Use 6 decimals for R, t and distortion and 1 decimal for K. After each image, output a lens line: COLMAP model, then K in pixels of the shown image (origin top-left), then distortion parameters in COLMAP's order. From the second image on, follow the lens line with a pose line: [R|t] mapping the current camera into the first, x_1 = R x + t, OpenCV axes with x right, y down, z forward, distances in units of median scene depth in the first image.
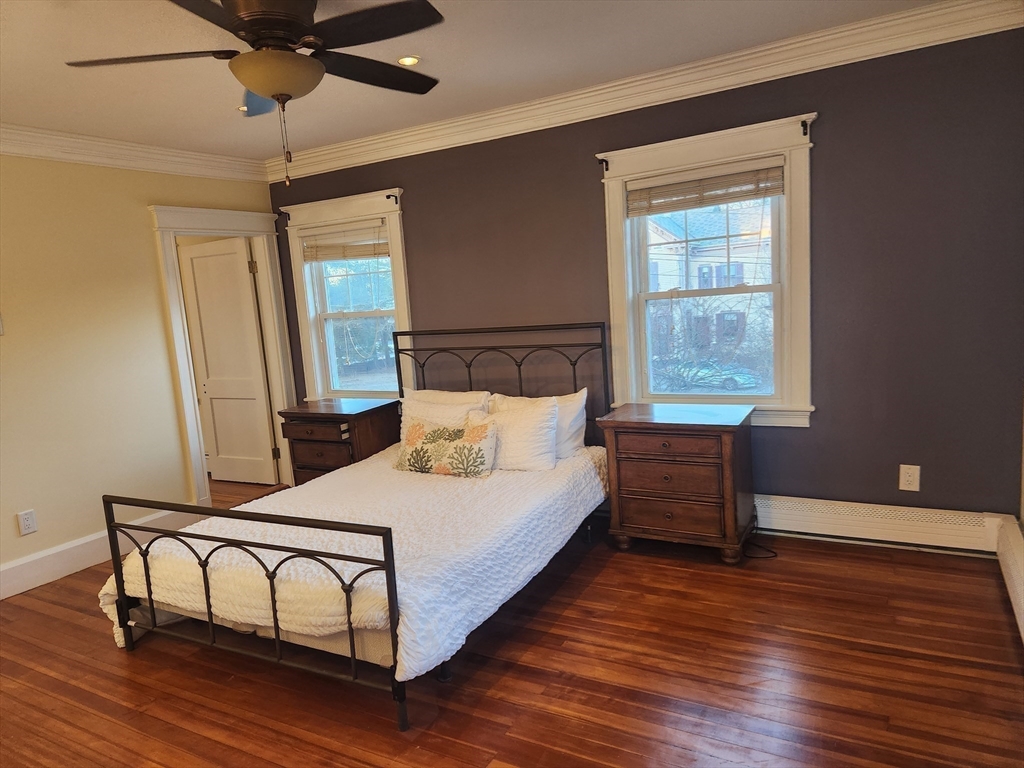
lens RADIAL K [[688.9, 0, 512.0], [0, 688.9, 384.0], [0, 0, 1]] dist [0.066505, -0.004536]
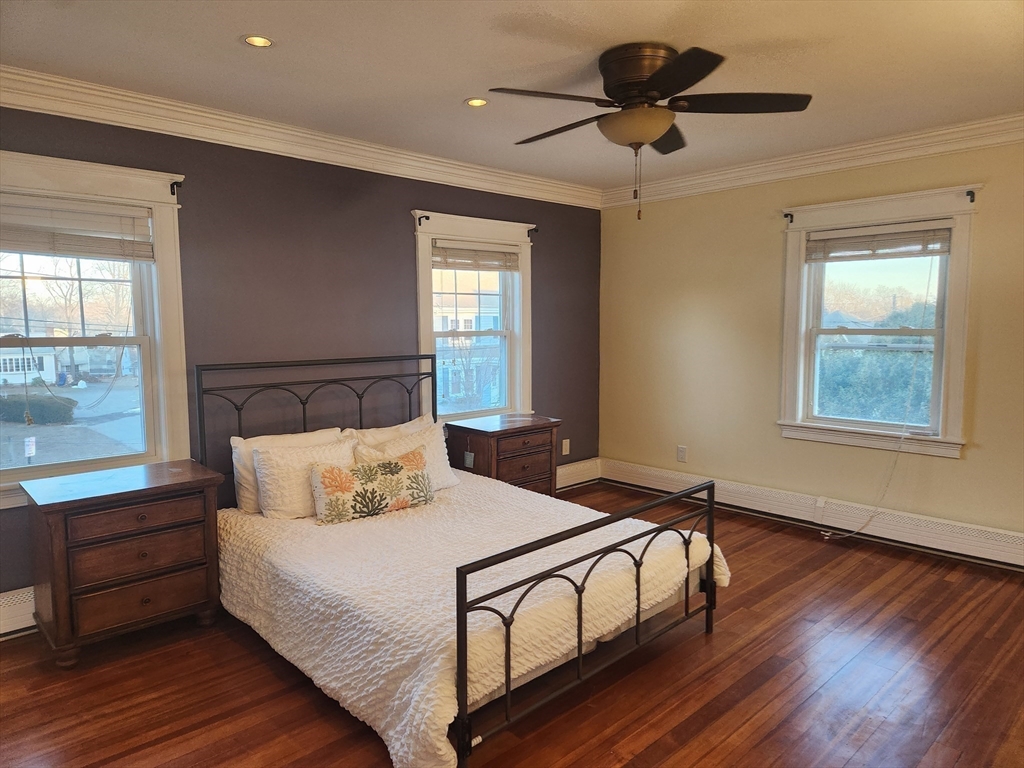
lens RADIAL K [[682.3, 0, 512.0], [0, 682.3, 384.0], [0, 0, 1]] dist [0.115025, -0.000086]
pose [[0.281510, -0.016858, 0.959410, -0.953043], [0.115666, 0.993151, -0.016488, -0.005936], [-0.952562, 0.115612, 0.281532, 0.569228]]
